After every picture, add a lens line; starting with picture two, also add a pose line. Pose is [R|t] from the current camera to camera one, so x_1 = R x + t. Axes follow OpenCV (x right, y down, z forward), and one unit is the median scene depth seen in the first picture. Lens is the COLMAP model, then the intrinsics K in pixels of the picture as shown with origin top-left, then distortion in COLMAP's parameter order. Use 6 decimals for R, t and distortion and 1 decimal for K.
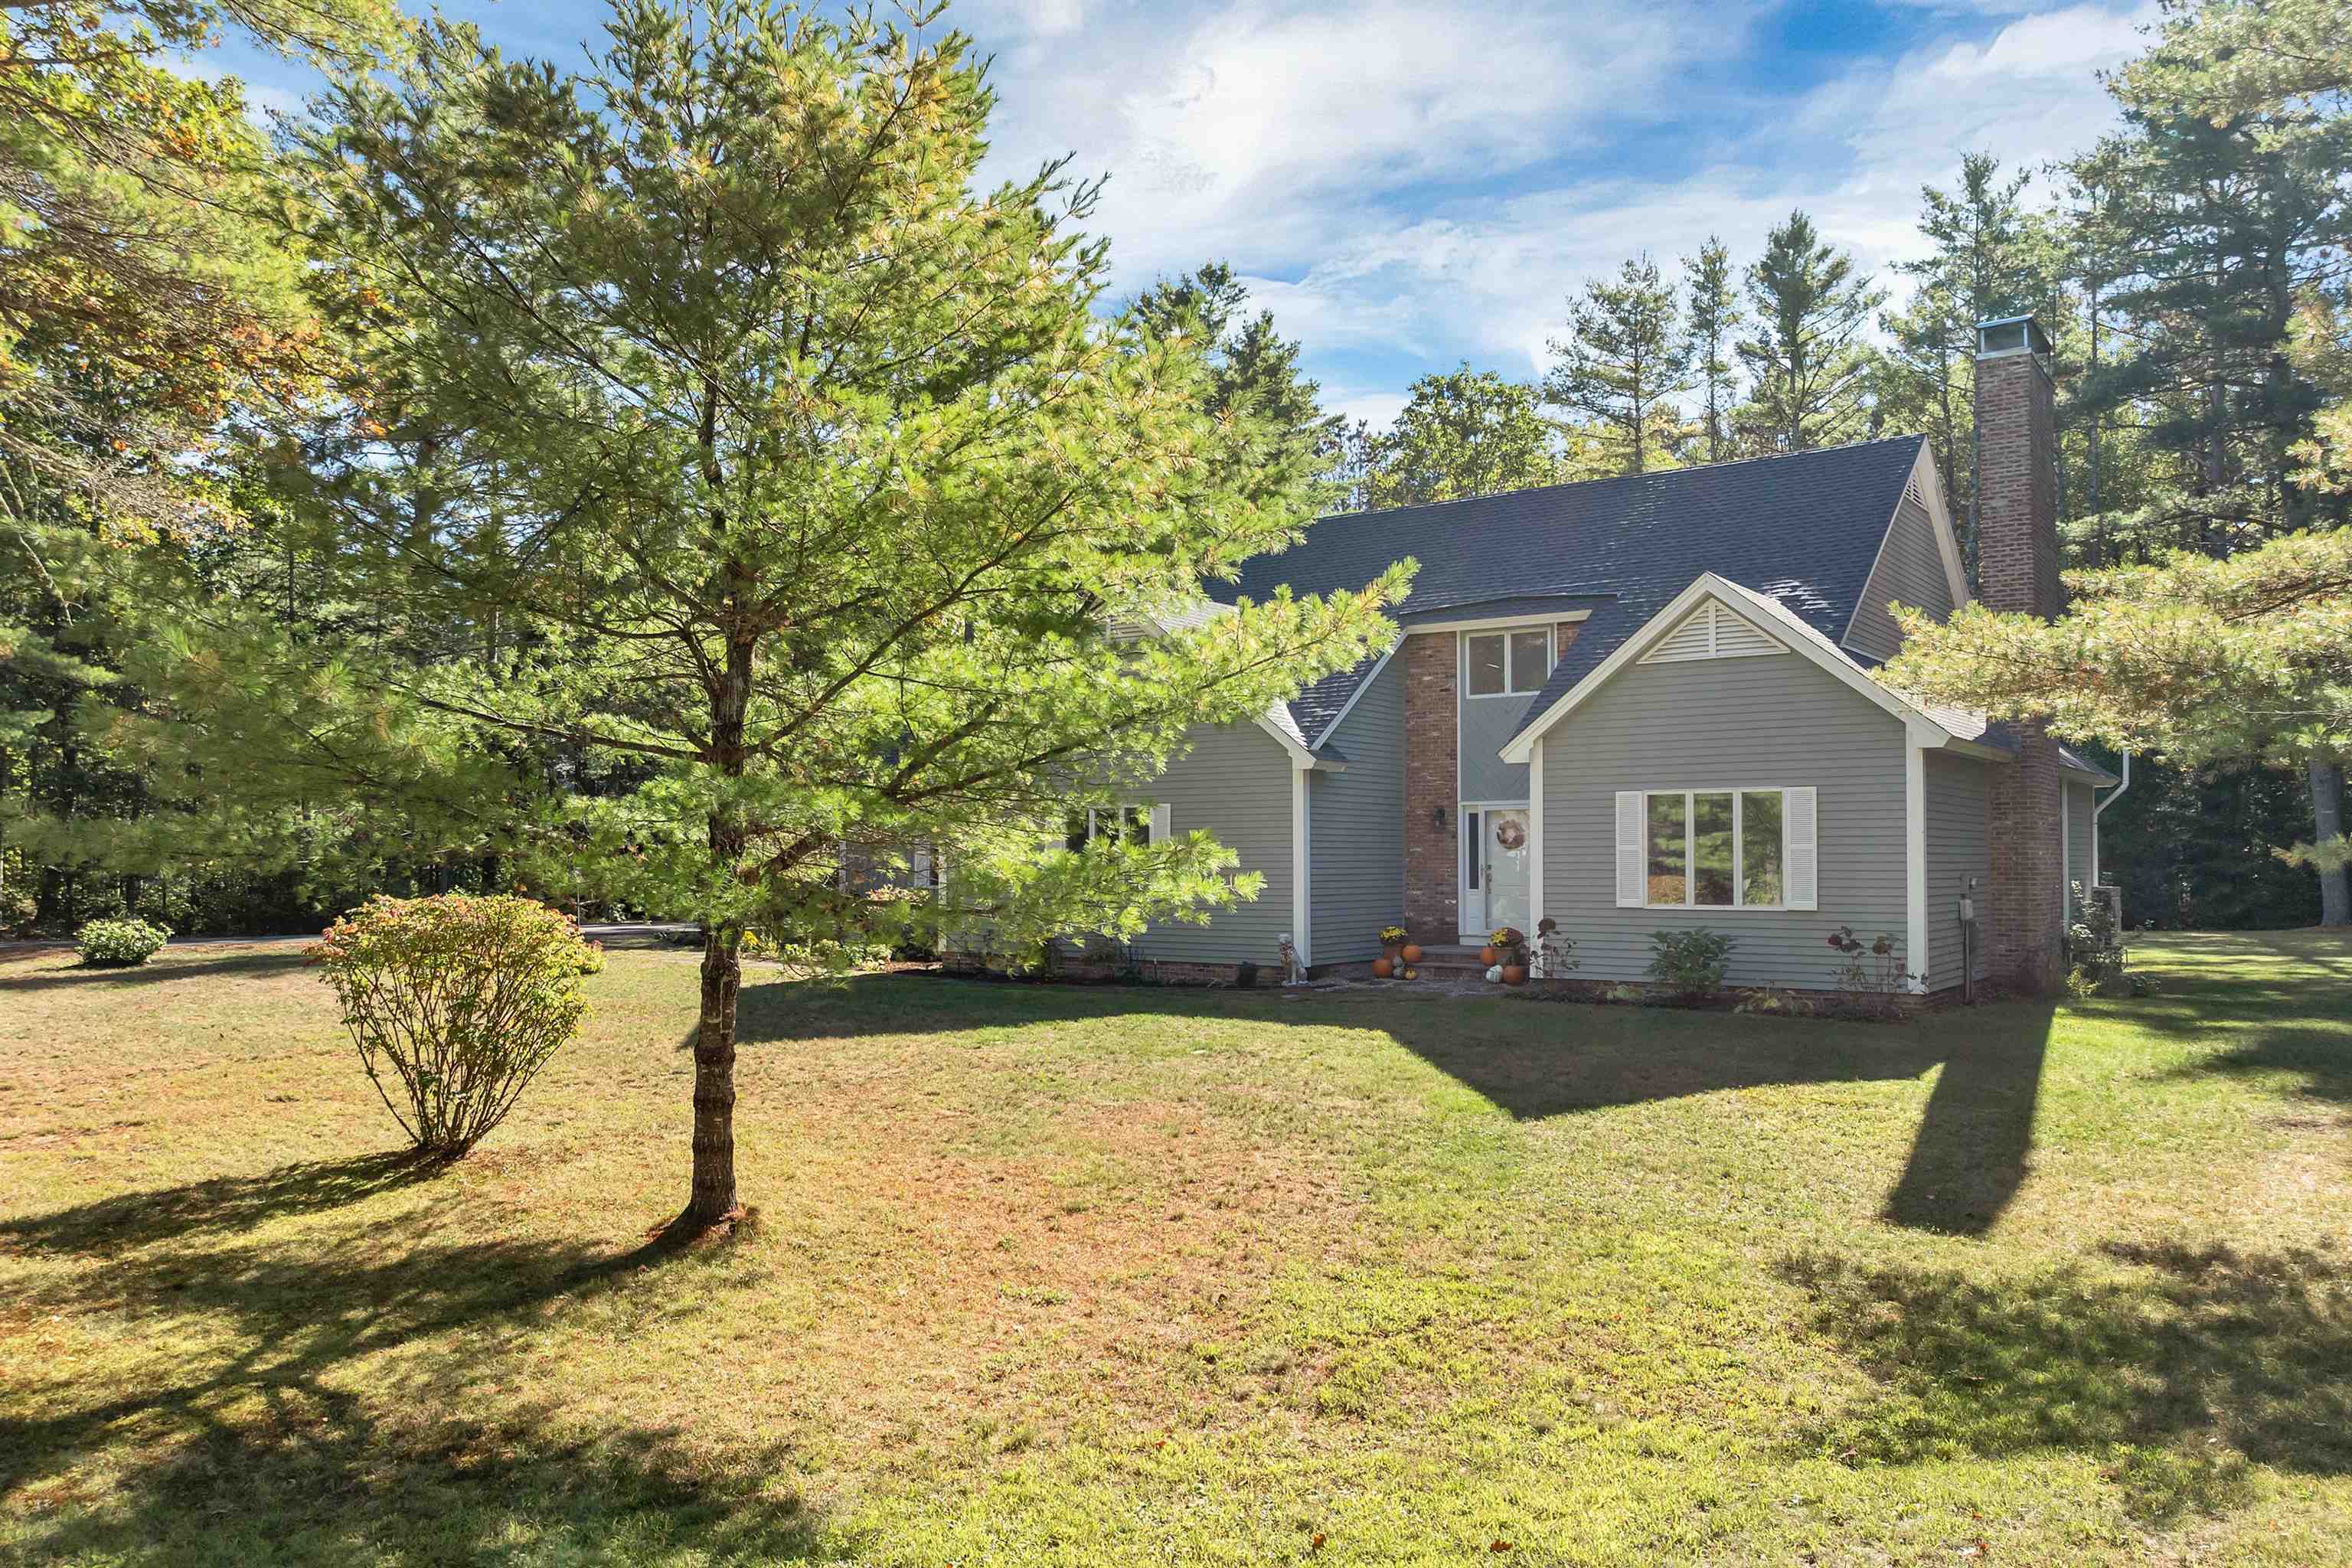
lens RADIAL K [[1699.9, 0, 1183.3], [0, 1699.9, 796.3], [0, 0, 1]] dist [-0.066512, 0.035729]
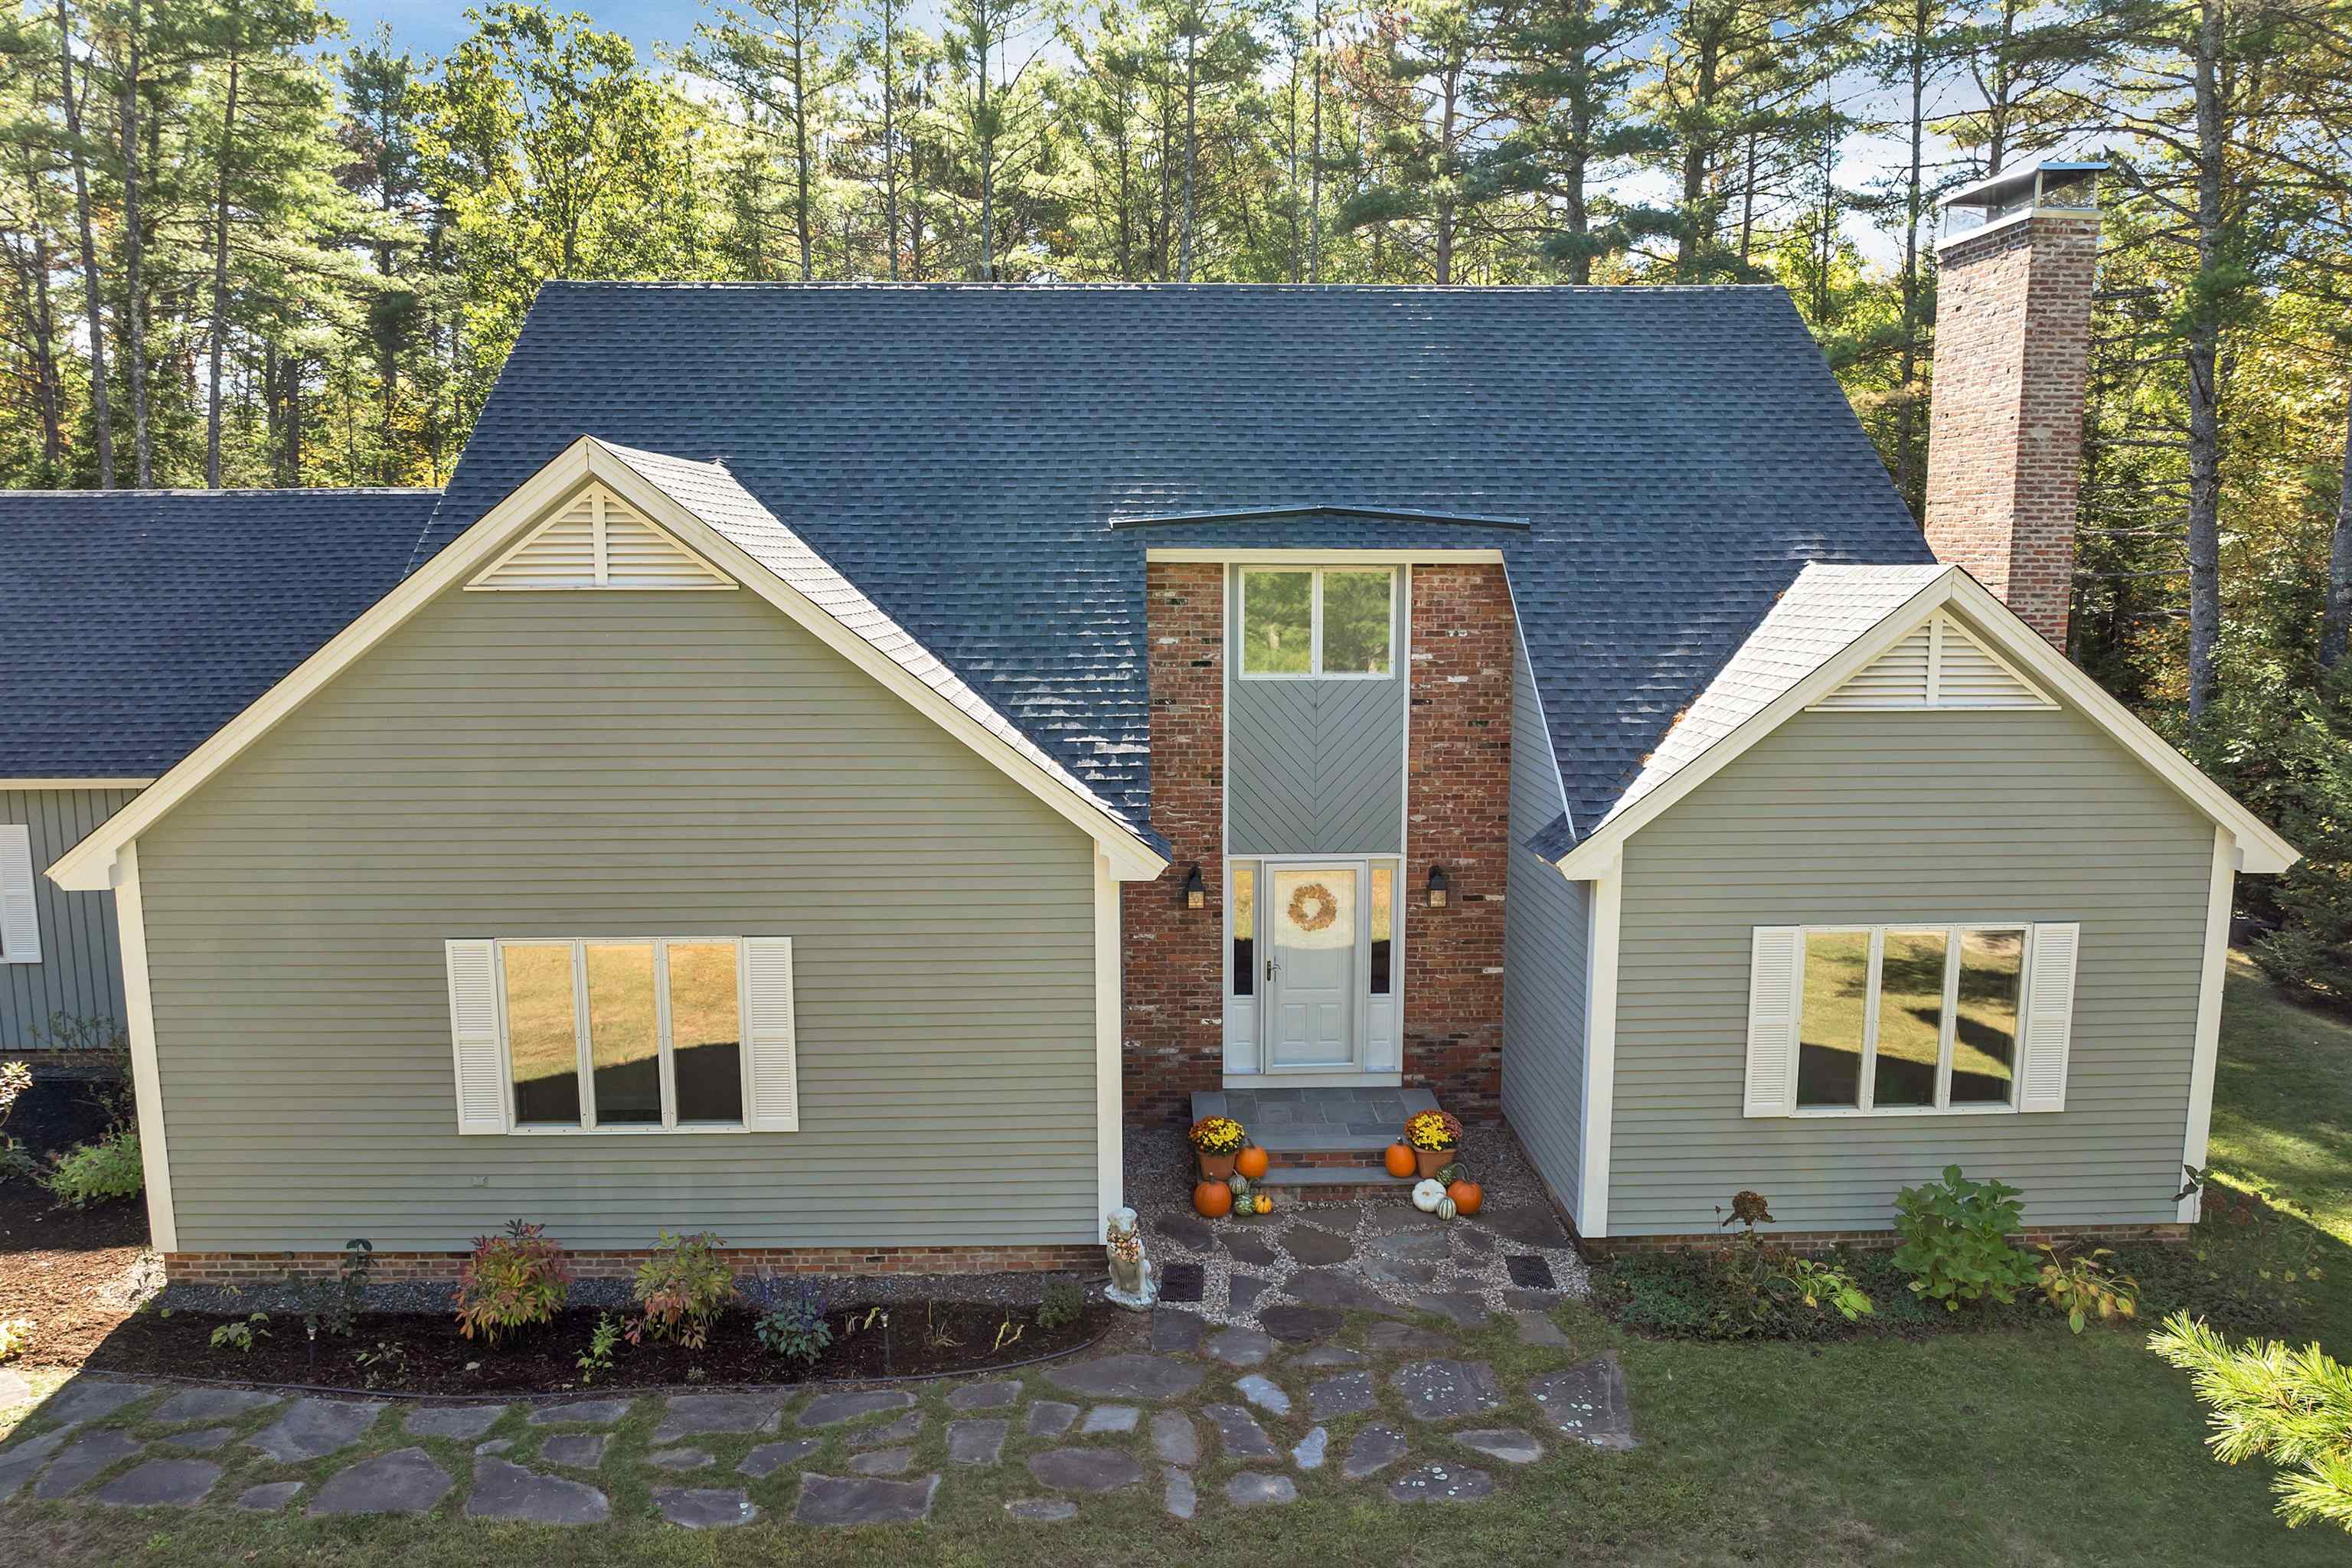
lens RADIAL K [[1699.9, 0, 1176.6], [0, 1699.9, 791.9], [0, 0, 1]] dist [-0.066512, 0.035729]
pose [[0.782753, -0.092084, 0.615482, -0.104000], [-0.021483, 0.984405, 0.174601, -0.059670], [-0.621961, -0.149892, 0.768568, 0.278526]]
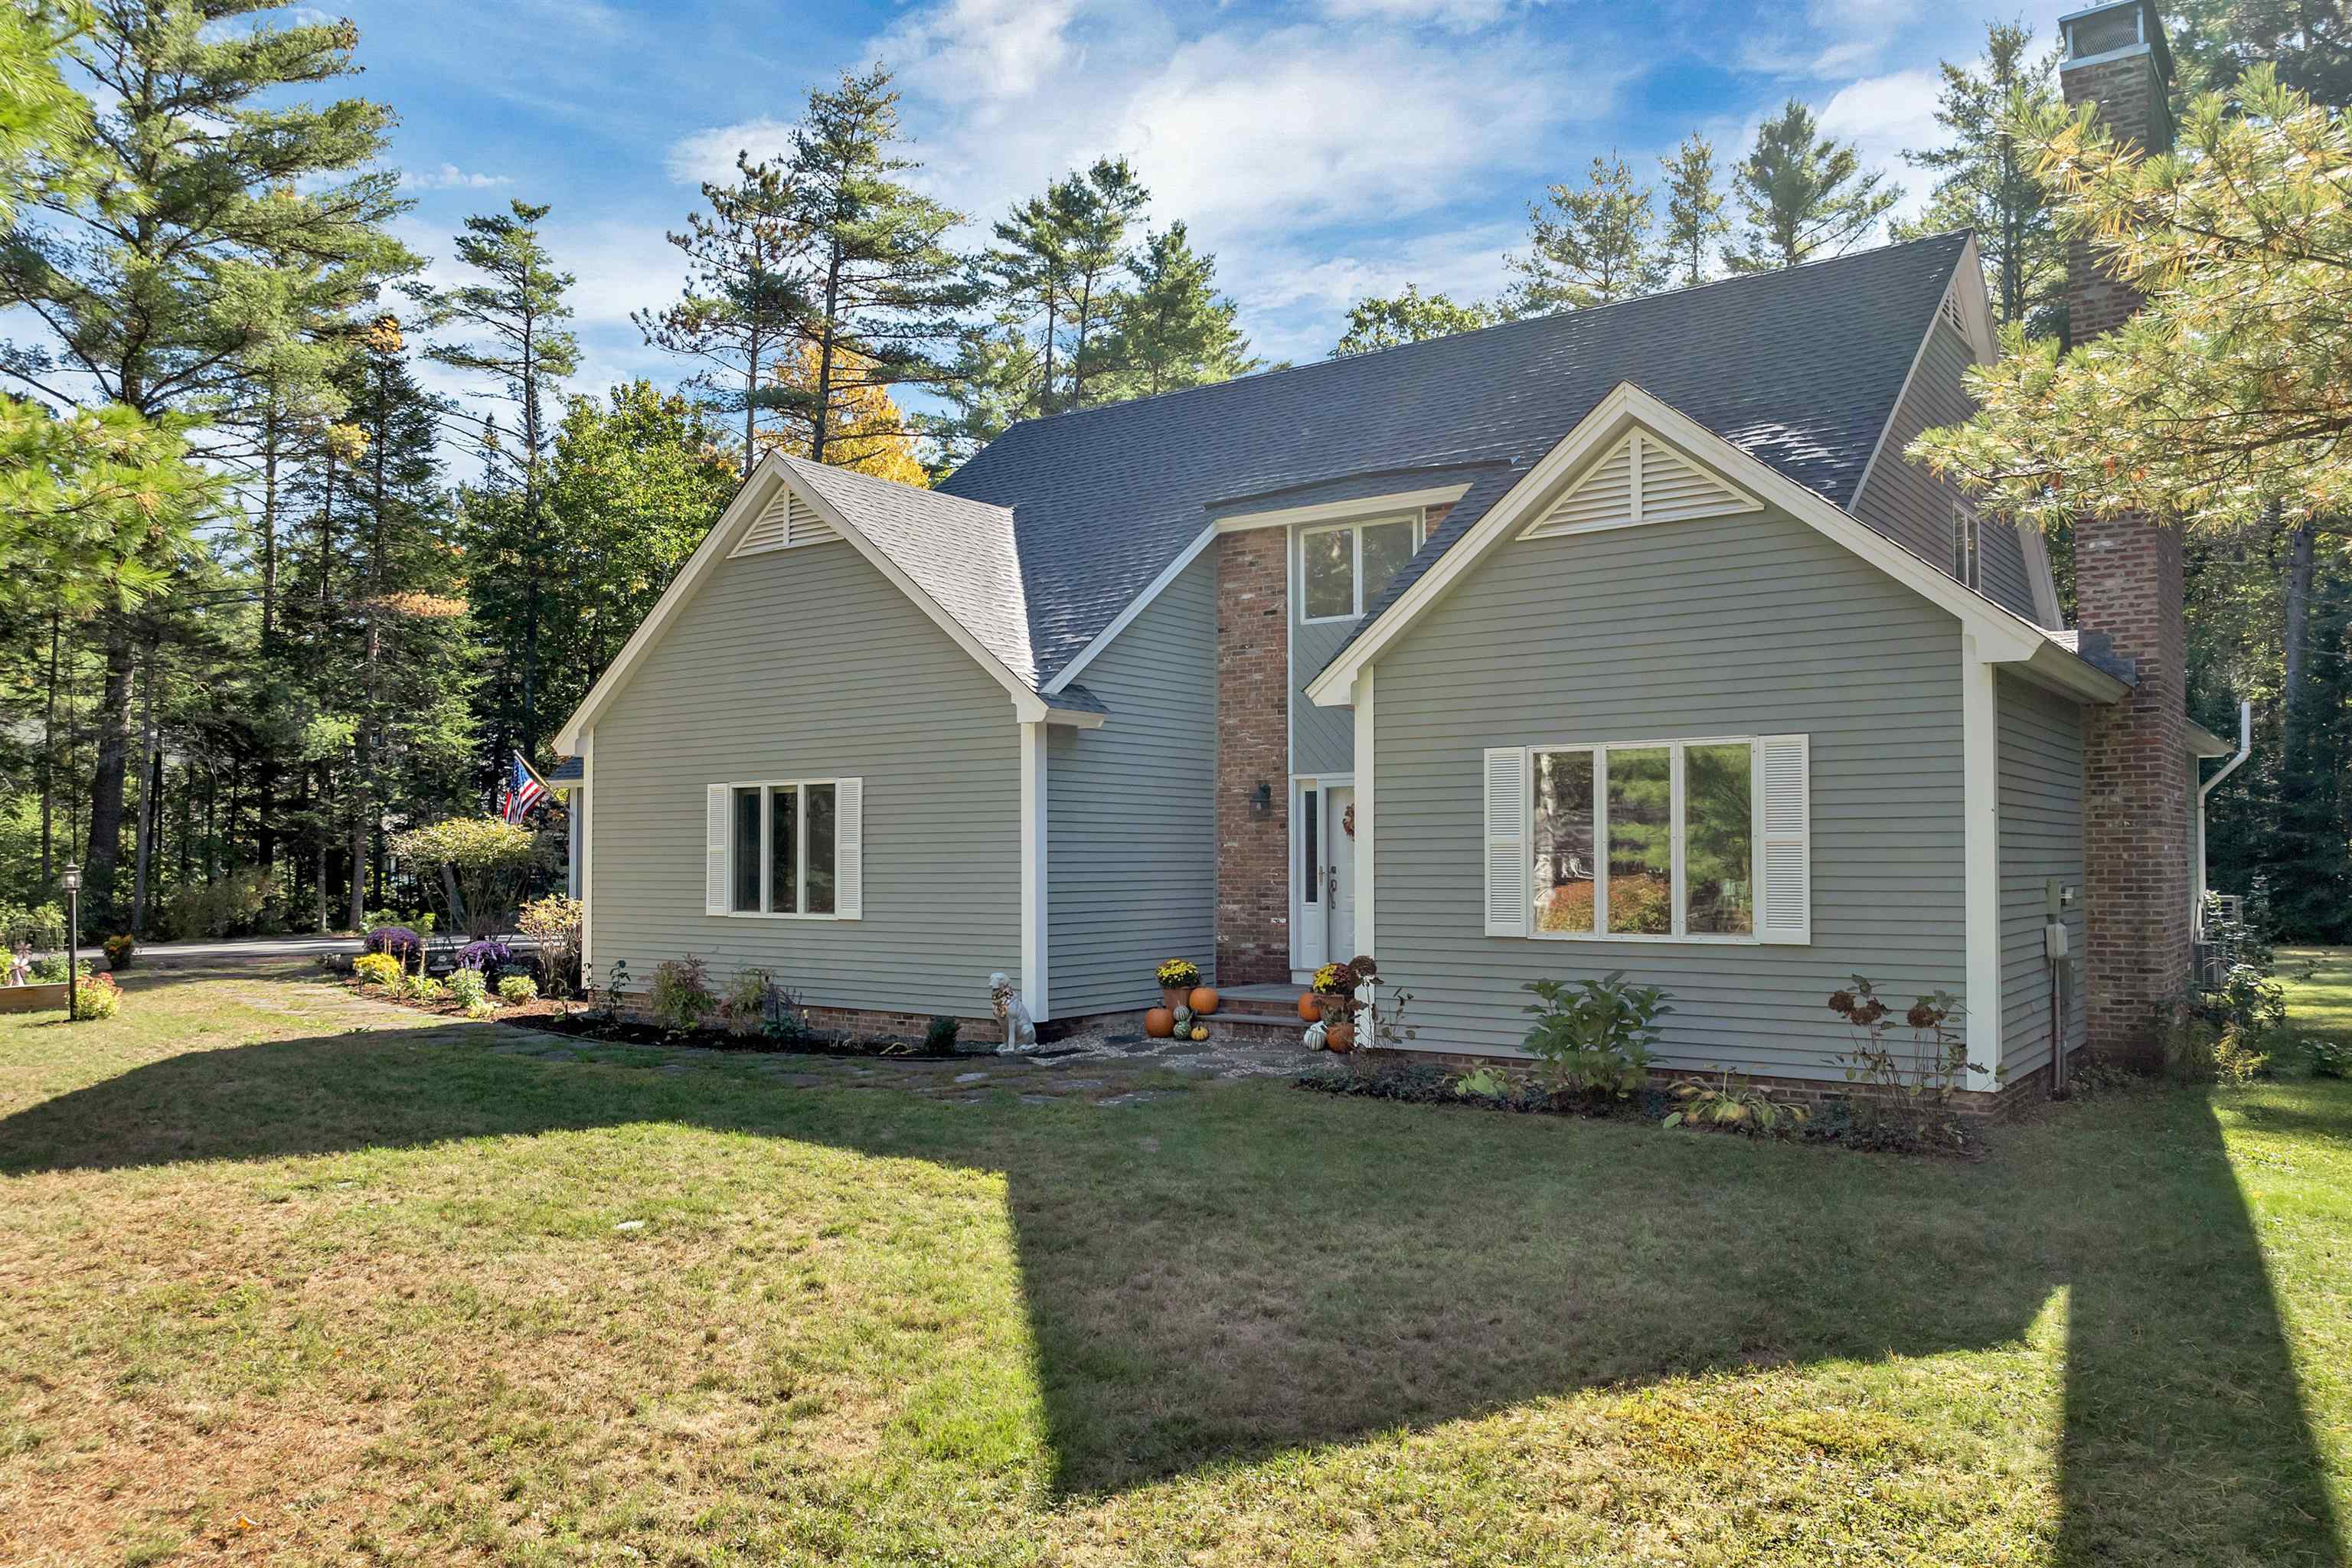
lens RADIAL K [[1699.9, 0, 1191.2], [0, 1699.9, 801.4], [0, 0, 1]] dist [-0.066512, 0.035729]
pose [[0.999996, -0.001816, 0.002170, 0.059949], [0.001809, 0.999993, 0.003238, 0.005801], [-0.002176, -0.003234, 0.999992, 0.155549]]
